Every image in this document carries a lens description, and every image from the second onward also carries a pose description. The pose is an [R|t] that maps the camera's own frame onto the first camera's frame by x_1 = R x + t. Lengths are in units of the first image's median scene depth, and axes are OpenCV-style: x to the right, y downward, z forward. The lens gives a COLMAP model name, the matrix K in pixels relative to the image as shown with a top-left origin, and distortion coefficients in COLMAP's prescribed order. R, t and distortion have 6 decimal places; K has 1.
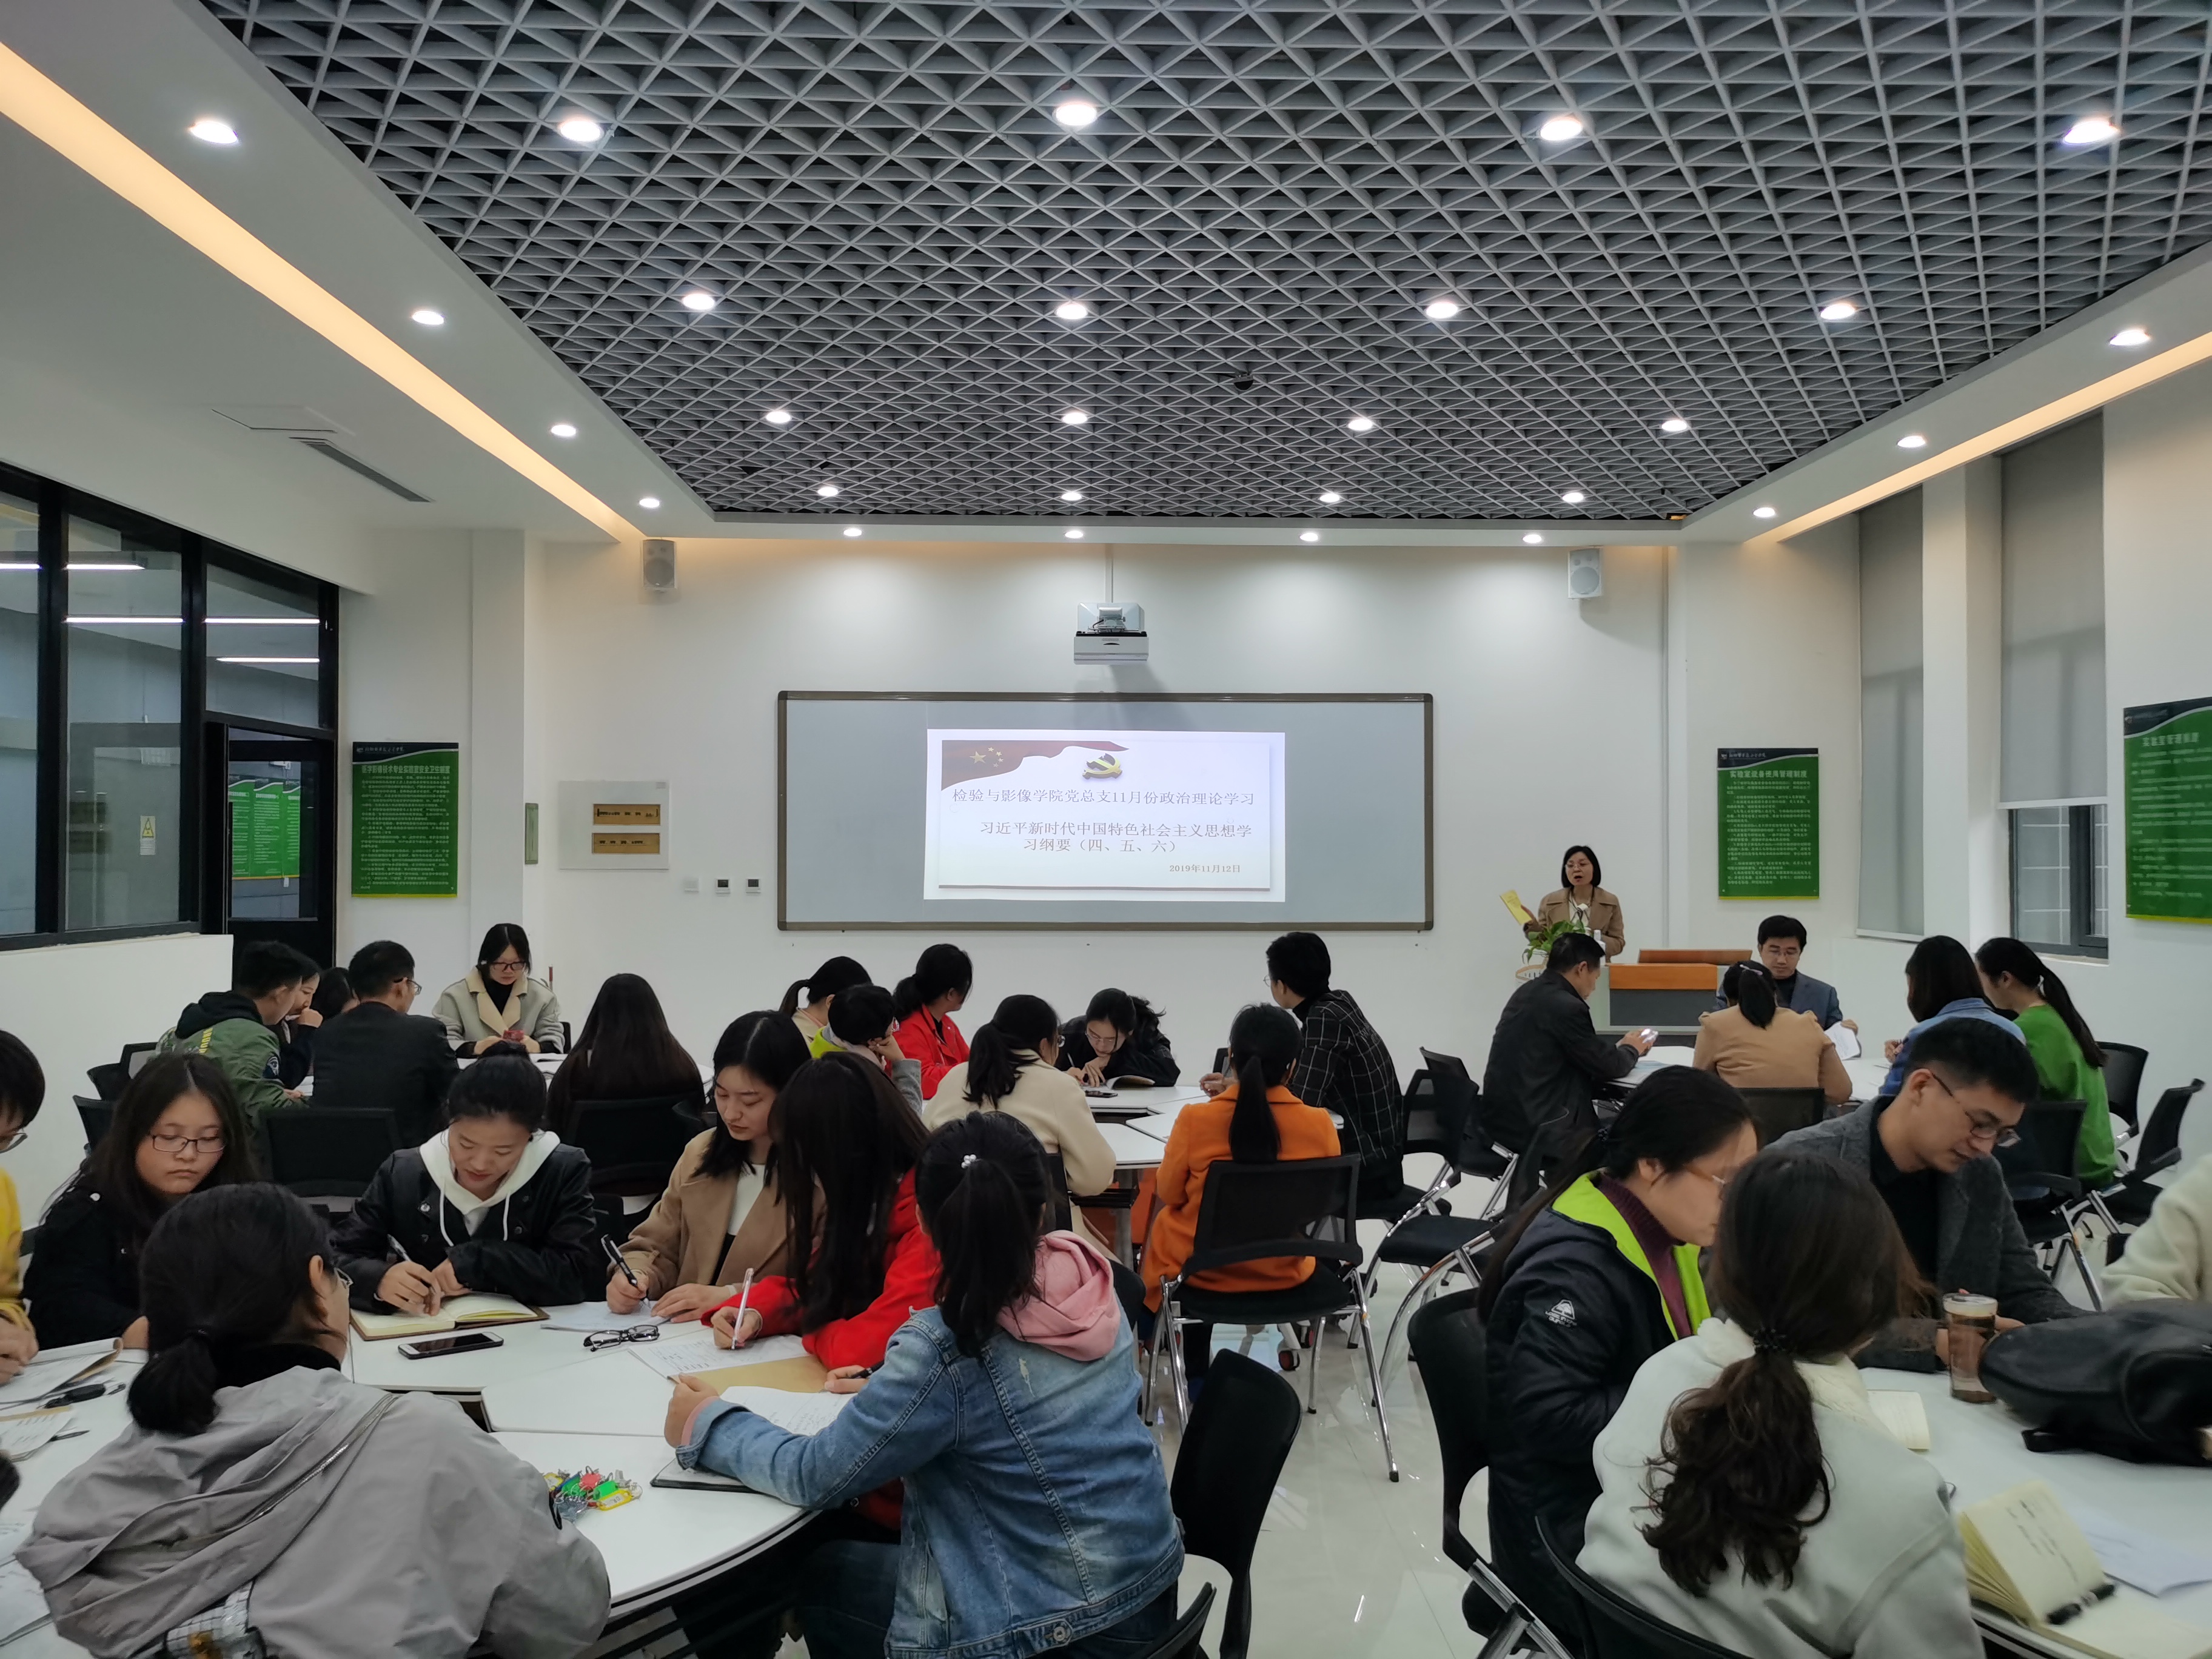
lens RADIAL K [[1707.4, 0, 1107.8], [0, 1707.4, 832.2], [0, 0, 1]] dist [0.038502, -0.027852]
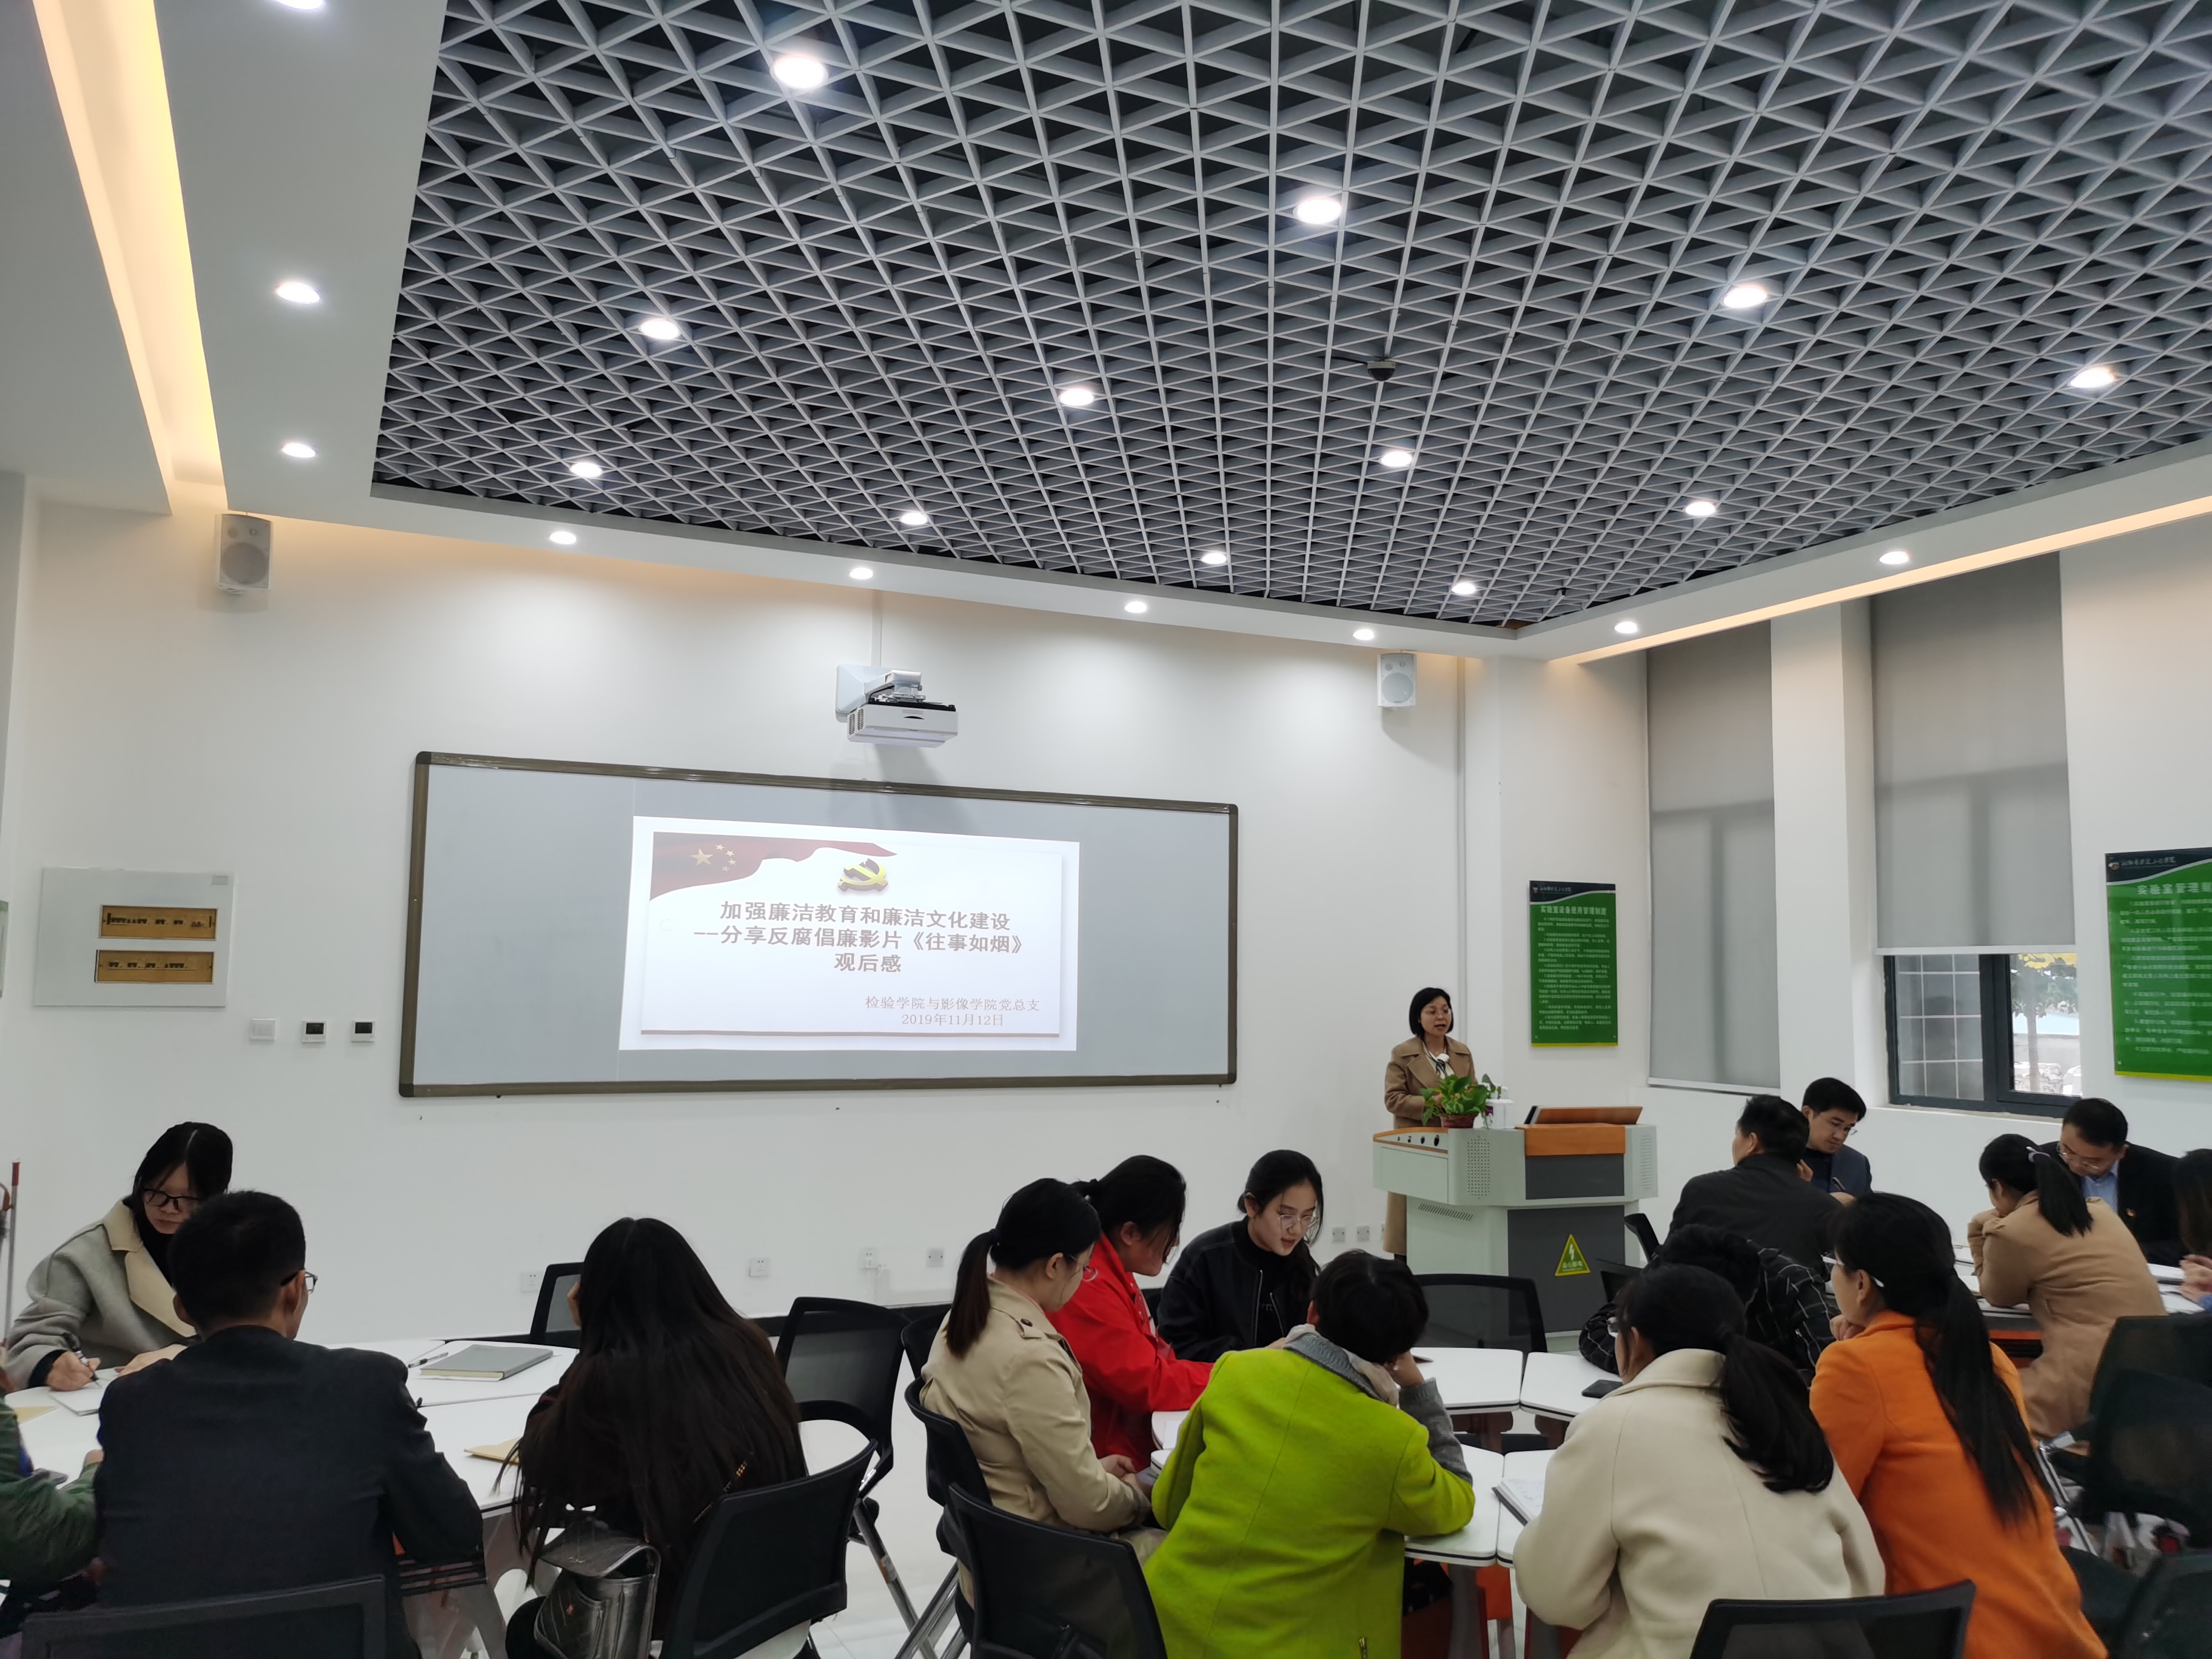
lens RADIAL K [[1713.4, 0, 1106.0], [0, 1713.4, 829.5], [0, 0, 1]] dist [0.030302, -0.016634]
pose [[0.915733, 0.046975, 0.399031, -0.285519], [-0.017251, 0.996823, -0.077760, -0.001090], [-0.401416, 0.064324, 0.913634, 0.330438]]
